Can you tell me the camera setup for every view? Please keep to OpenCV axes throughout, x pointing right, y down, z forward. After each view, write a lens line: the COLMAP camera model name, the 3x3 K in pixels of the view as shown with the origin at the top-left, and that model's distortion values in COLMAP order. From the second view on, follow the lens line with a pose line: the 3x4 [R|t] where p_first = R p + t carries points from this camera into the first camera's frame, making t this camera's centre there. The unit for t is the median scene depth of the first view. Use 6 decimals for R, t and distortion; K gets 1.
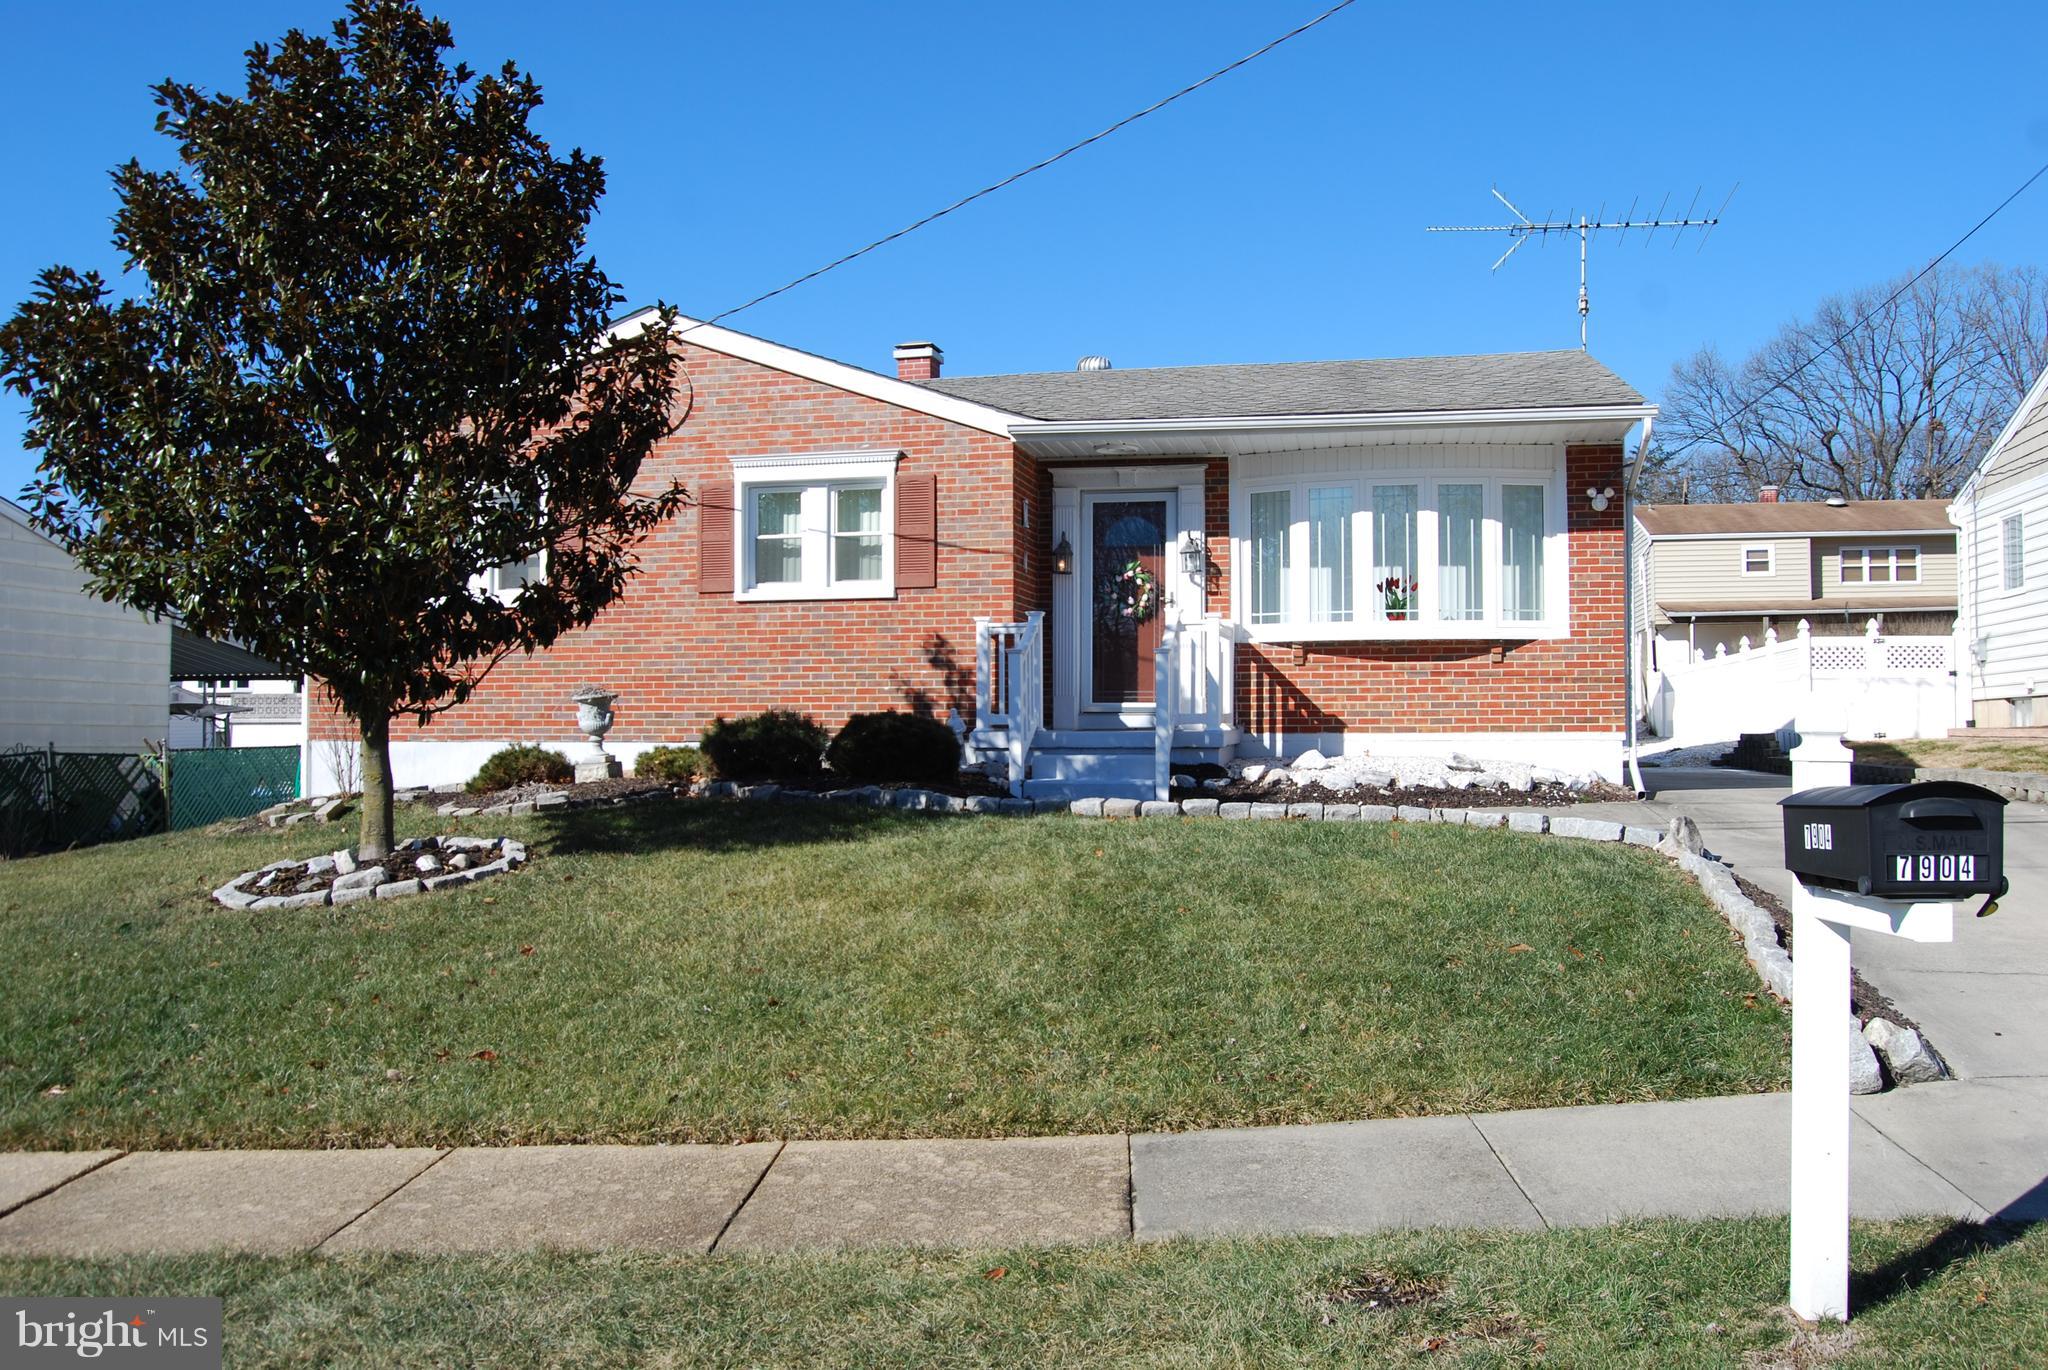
lens RADIAL K [[1607.3, 0, 1035.9], [0, 1607.3, 694.2], [0, 0, 1]] dist [-0.097630, 0.037927]
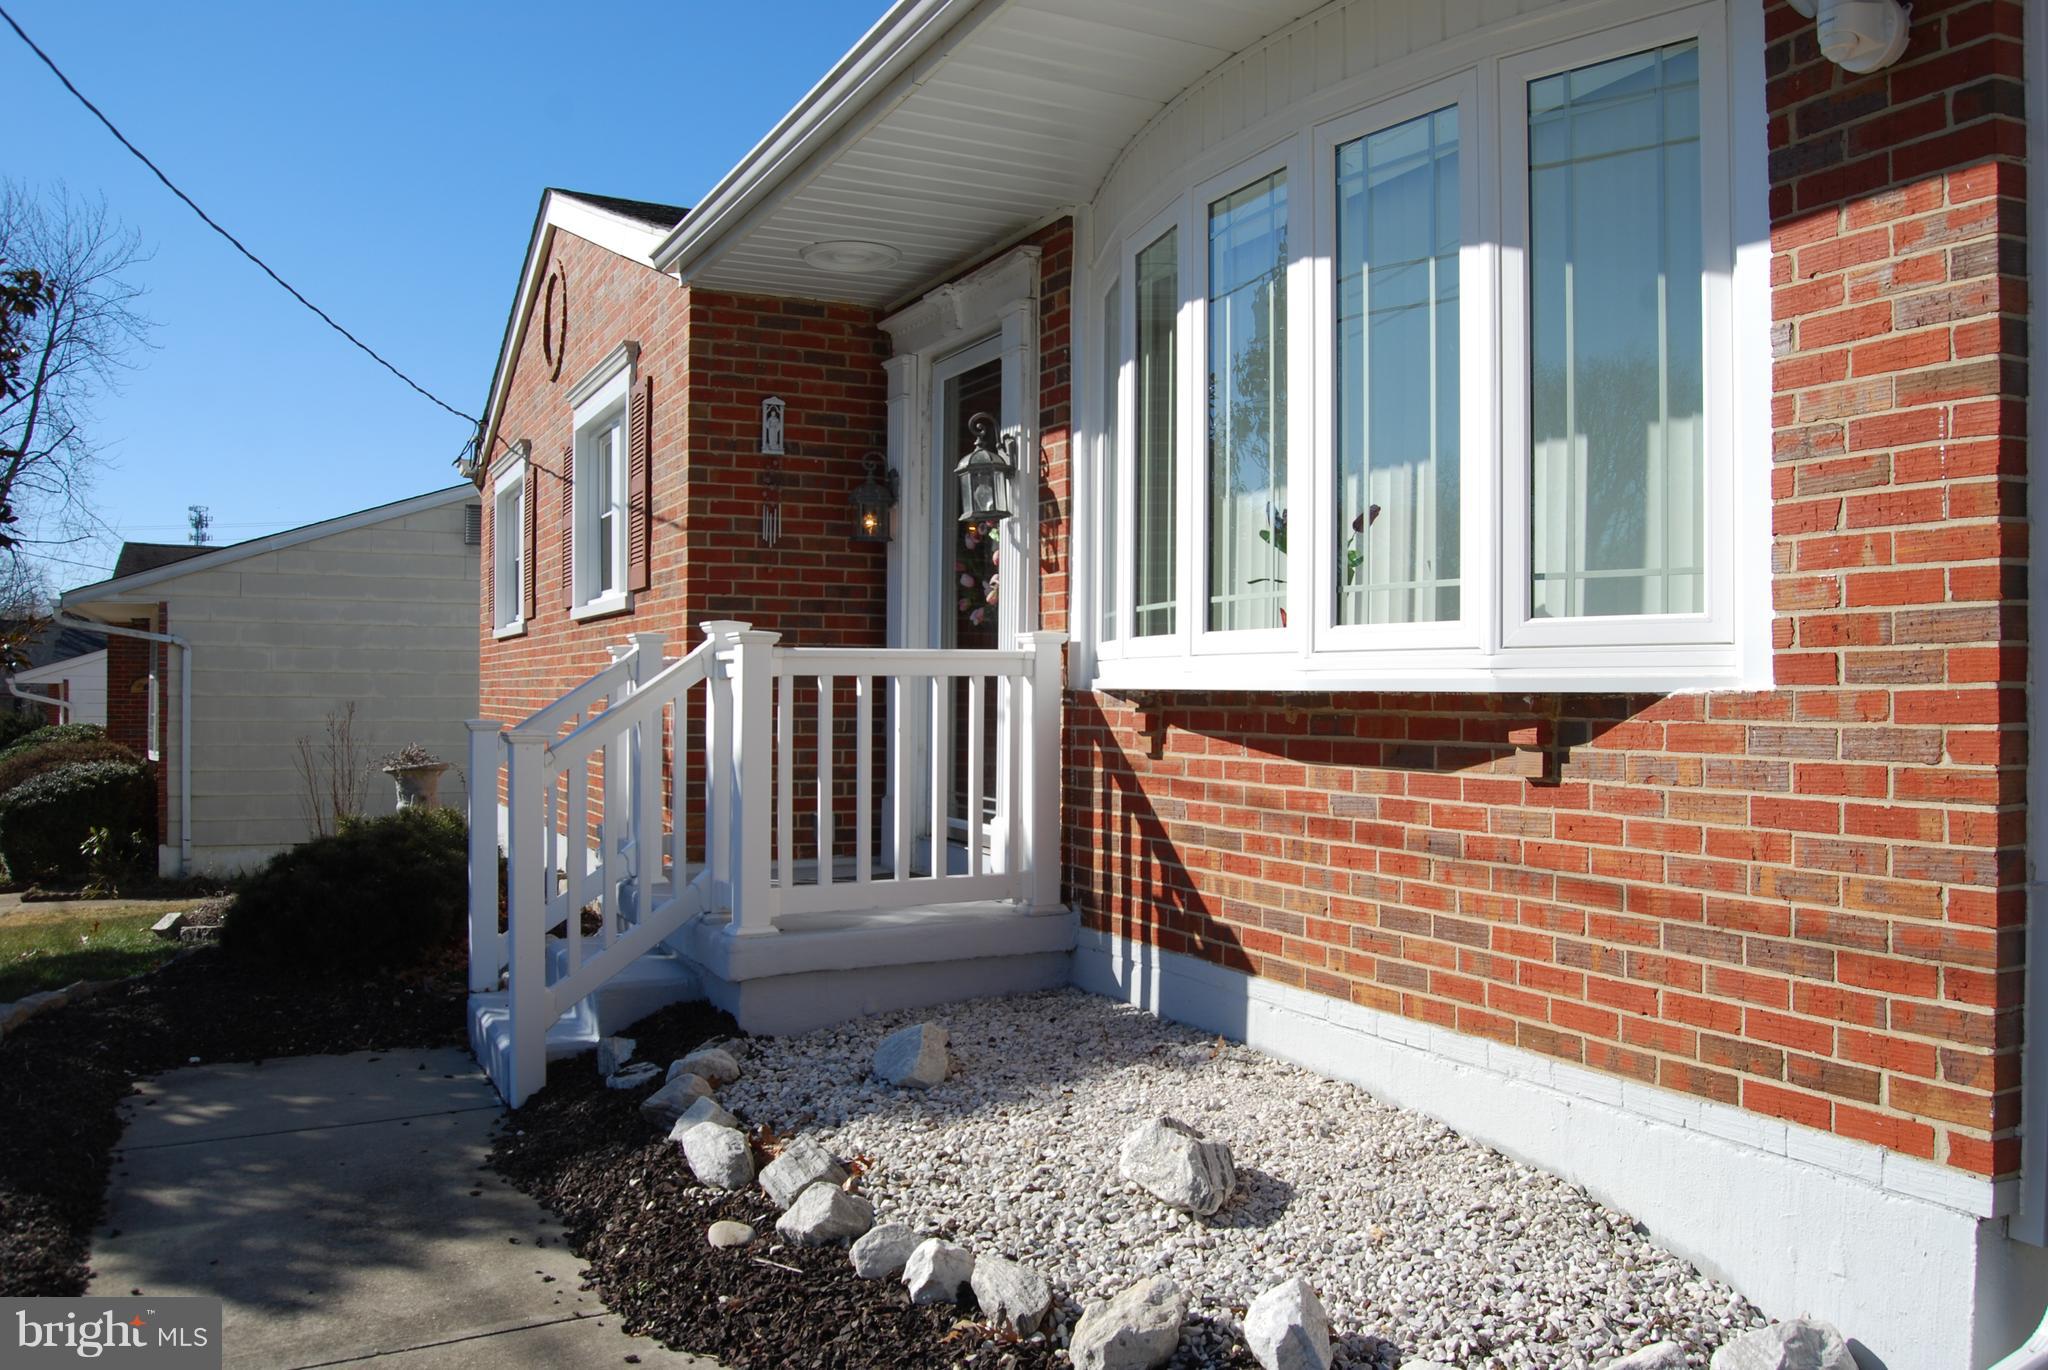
lens RADIAL K [[1607.3, 0, 1035.9], [0, 1607.3, 694.2], [0, 0, 1]] dist [-0.097630, 0.037927]
pose [[0.623195, 0.005783, -0.782045, 0.430741], [0.014884, 0.999704, 0.019253, -0.039372], [0.781925, -0.023639, 0.622924, 0.764829]]
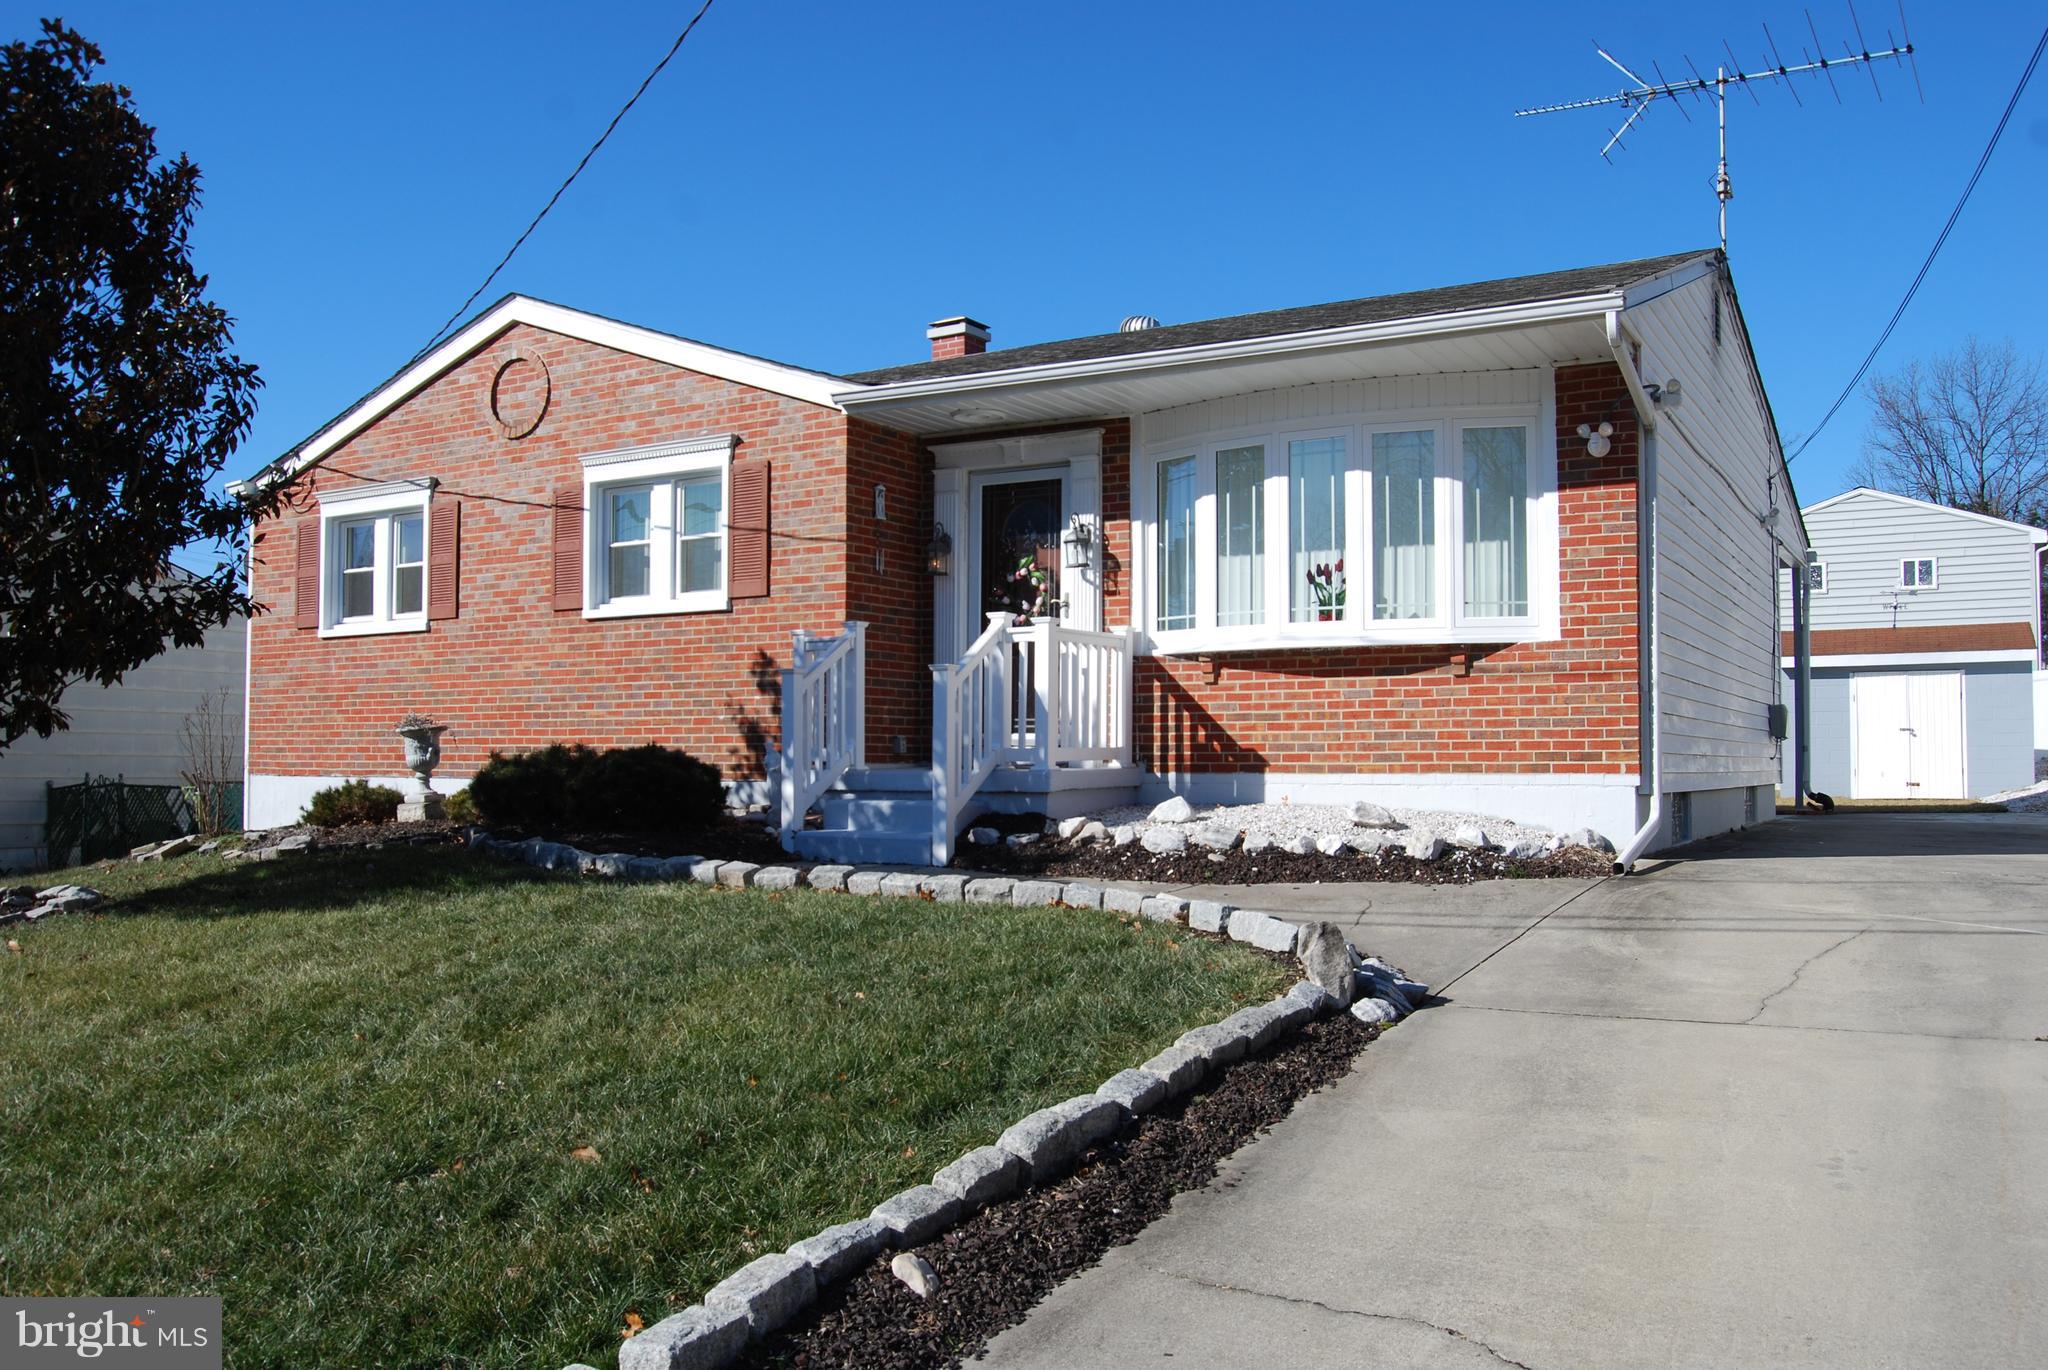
lens RADIAL K [[1633.8, 0, 1017.5], [0, 1633.8, 709.8], [0, 0, 1]] dist [-0.092021, 0.004117]
pose [[0.947537, -0.007787, -0.319551, 0.327677], [0.005525, 0.999953, -0.007985, 0.000021], [0.319598, 0.005801, 0.947536, 0.239569]]
